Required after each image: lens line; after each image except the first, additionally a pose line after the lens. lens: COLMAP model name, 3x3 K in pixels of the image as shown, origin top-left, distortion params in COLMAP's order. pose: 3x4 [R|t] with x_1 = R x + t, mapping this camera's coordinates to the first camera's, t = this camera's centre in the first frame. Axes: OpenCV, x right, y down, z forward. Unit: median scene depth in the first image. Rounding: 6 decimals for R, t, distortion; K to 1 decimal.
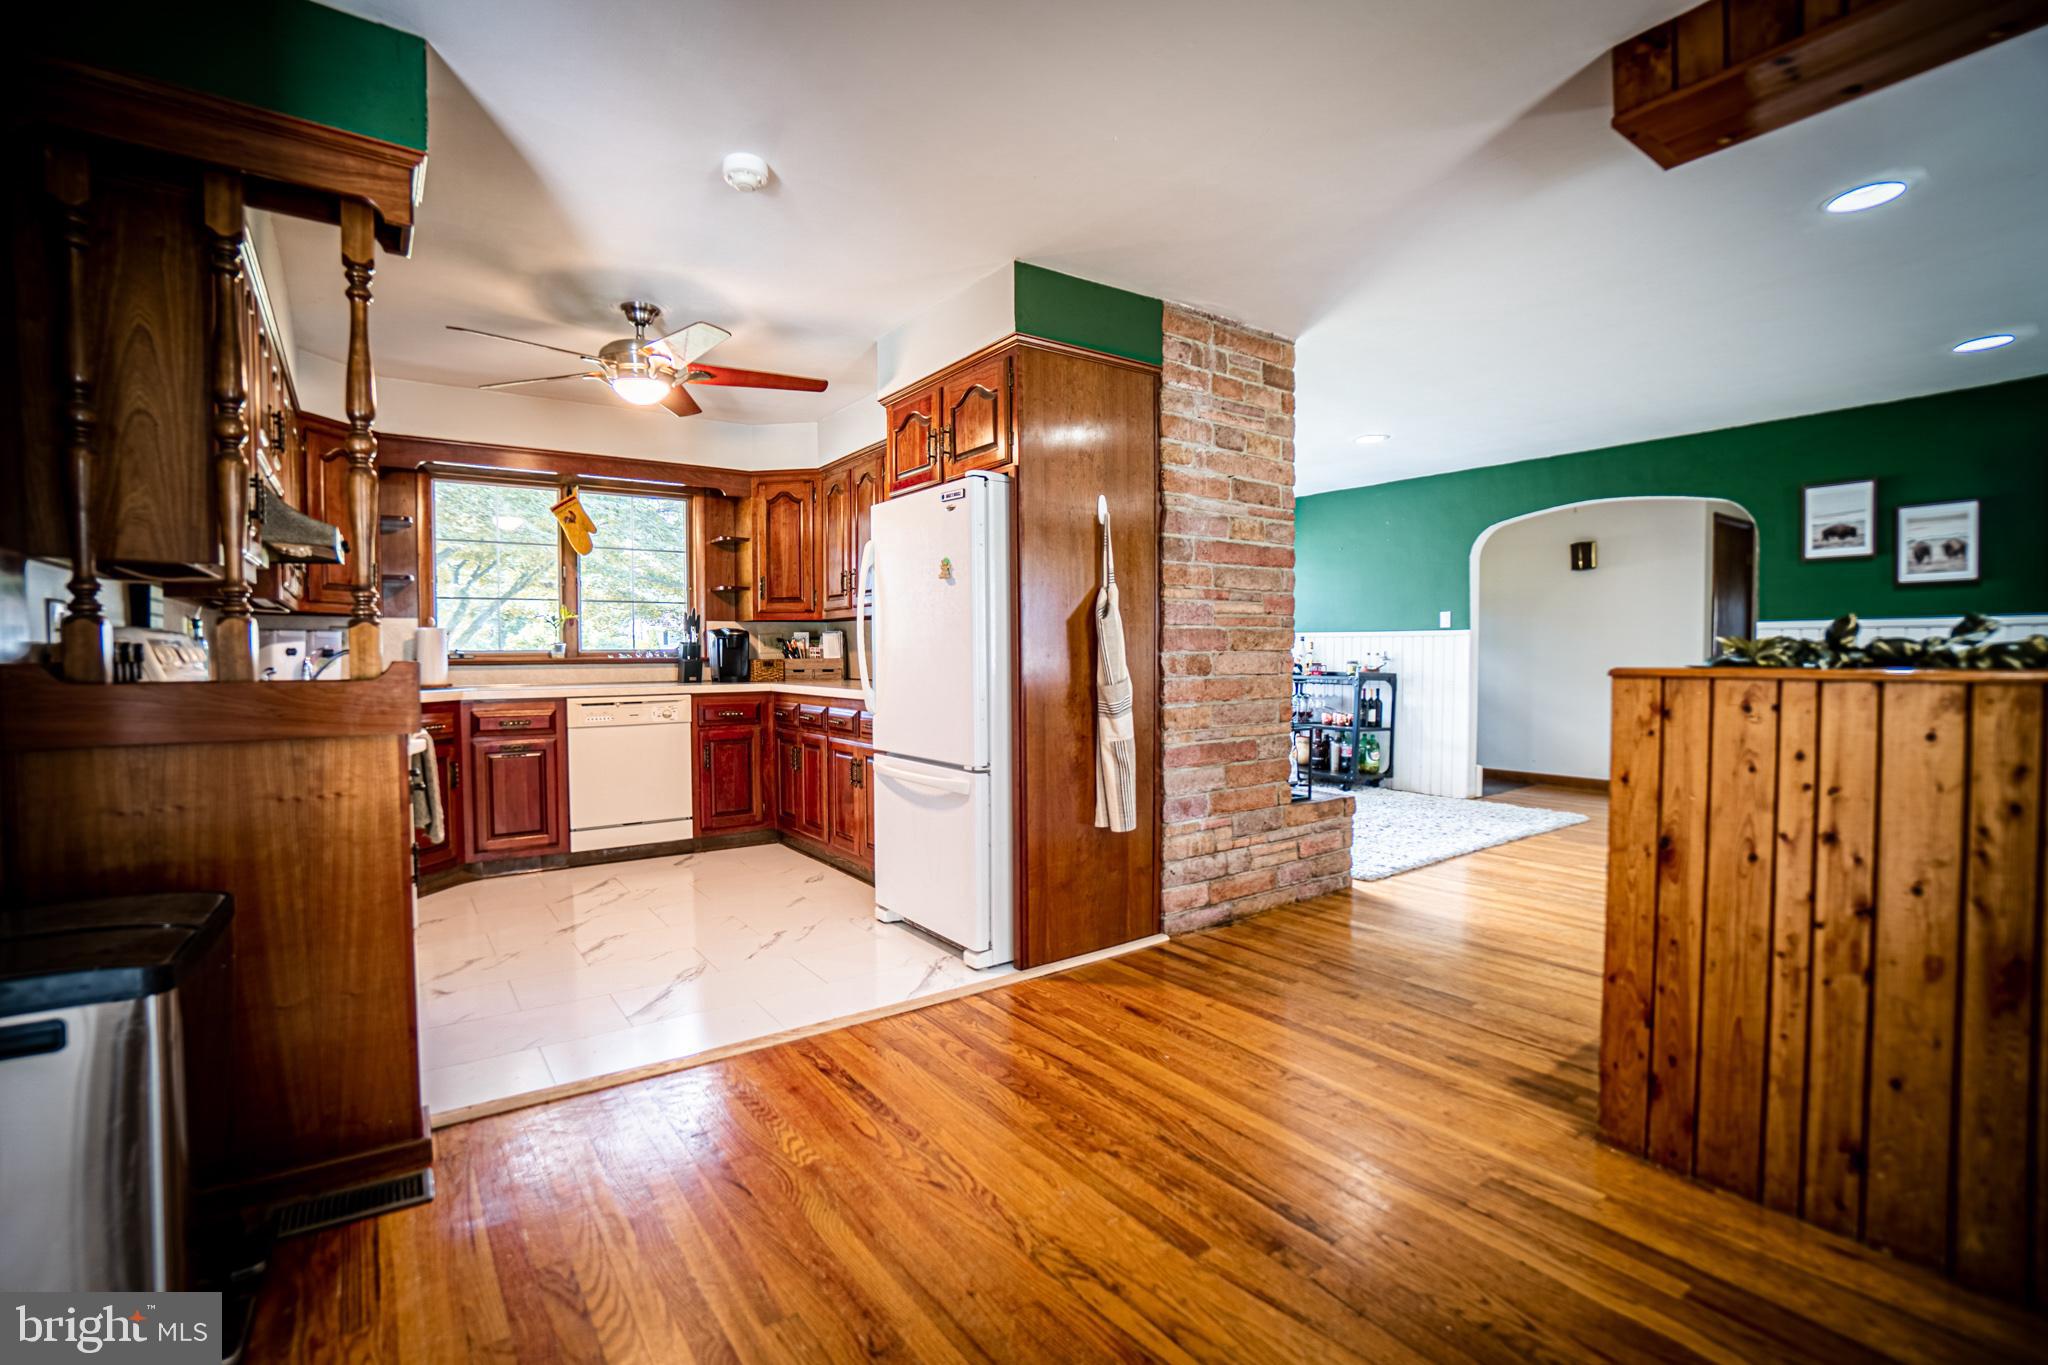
lens RADIAL K [[912.3, 0, 980.3], [0, 912.3, 682.8], [0, 0, 1]] dist [-0.045310, 0.013514]
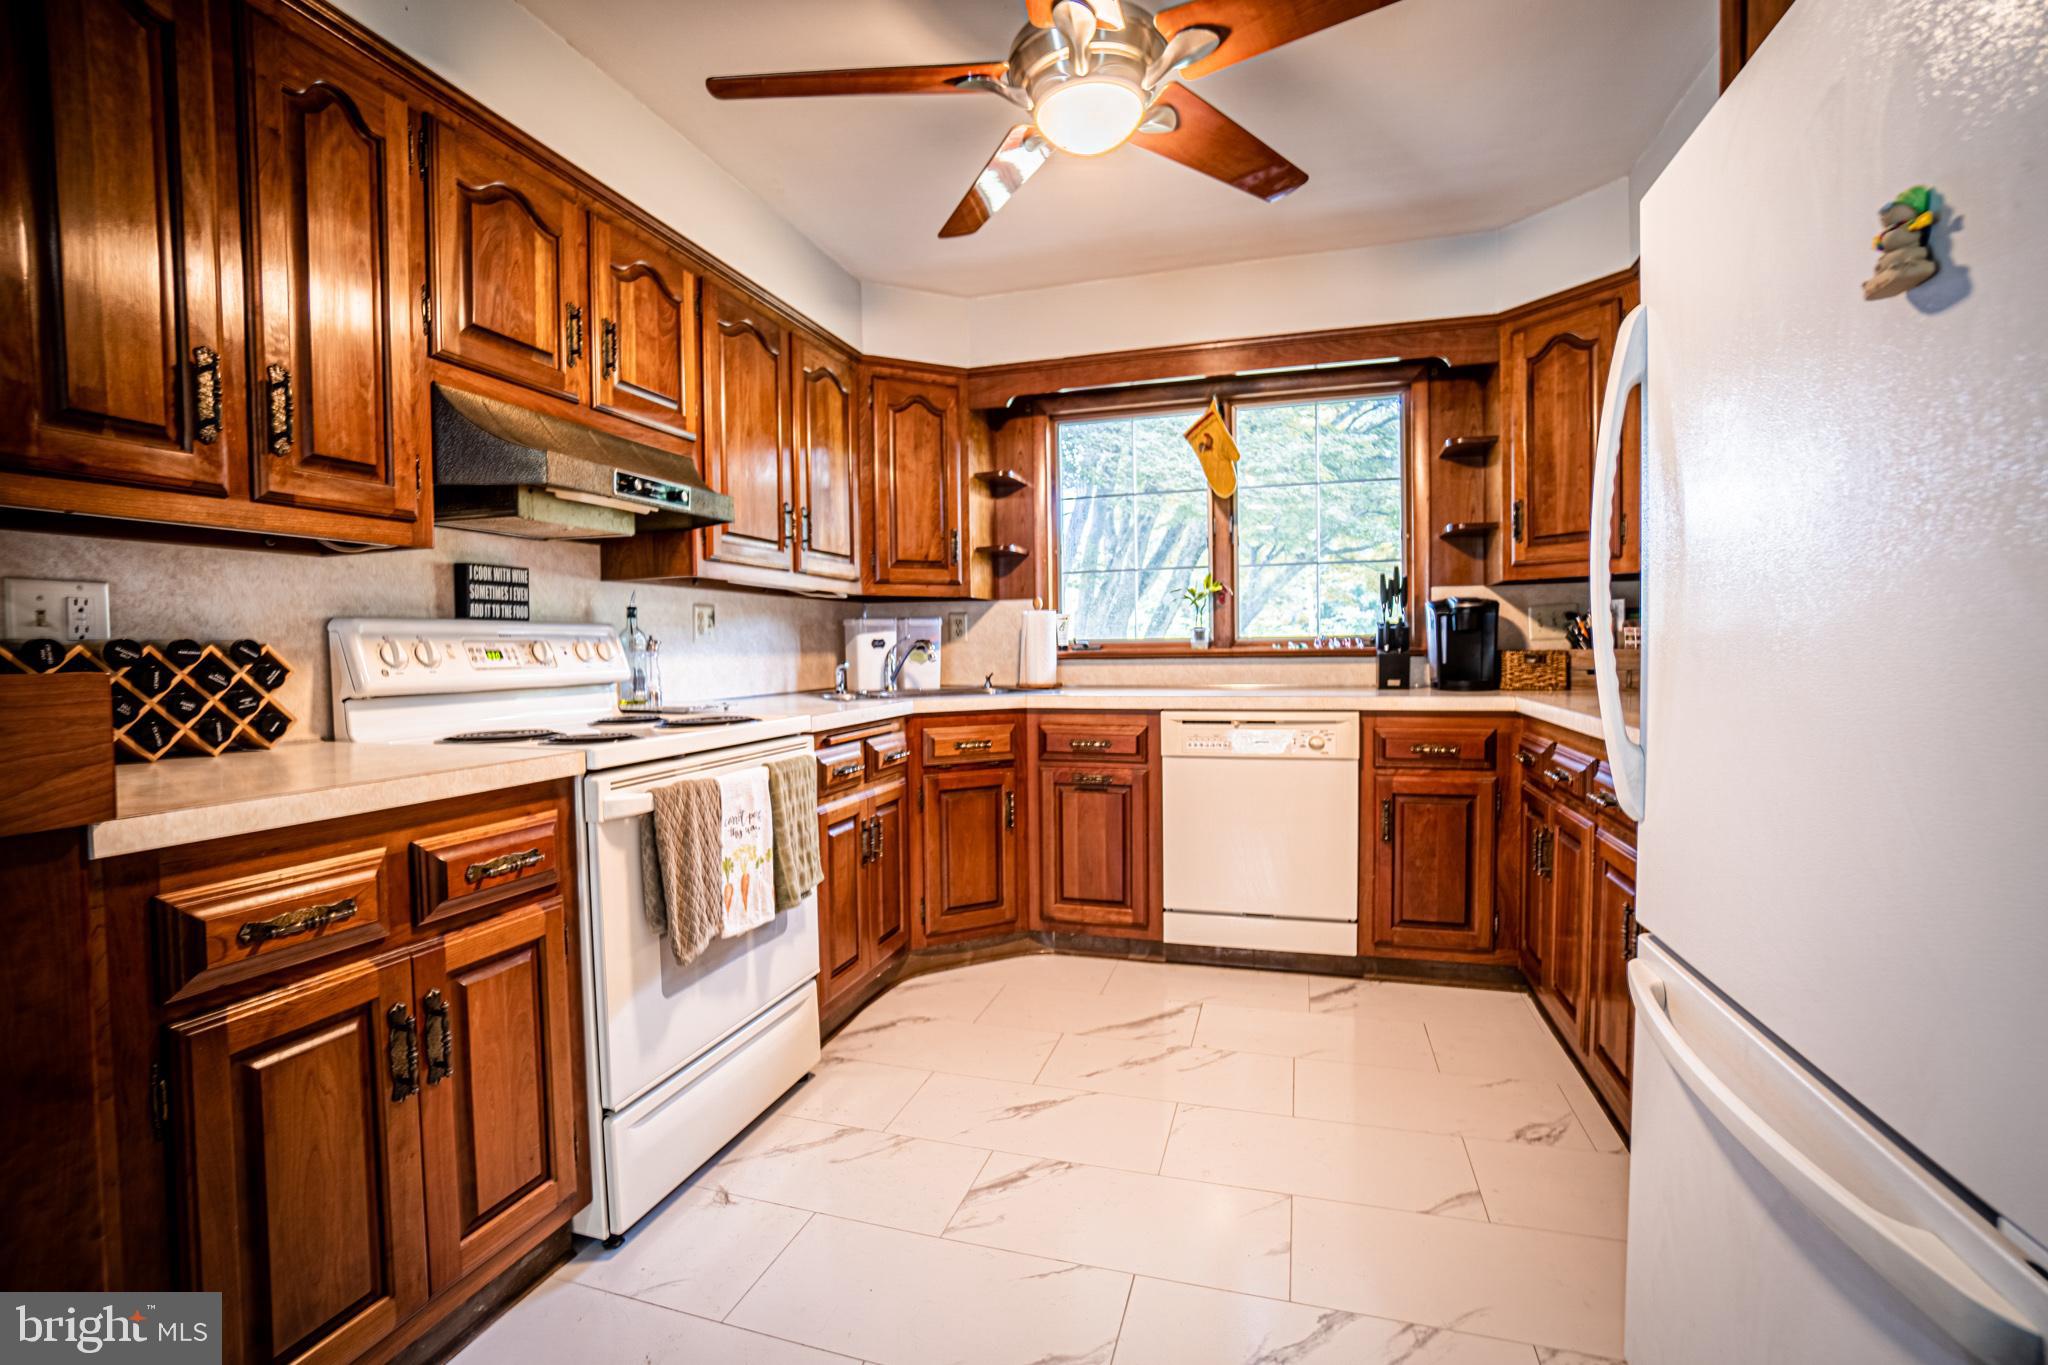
lens RADIAL K [[912.3, 0, 1018.8], [0, 912.3, 684.2], [0, 0, 1]] dist [-0.045310, 0.013514]
pose [[0.626902, 0.026897, -0.778634, -0.003130], [-0.015480, 0.999637, 0.022068, -0.014034], [0.778944, -0.001781, 0.627091, 0.458108]]
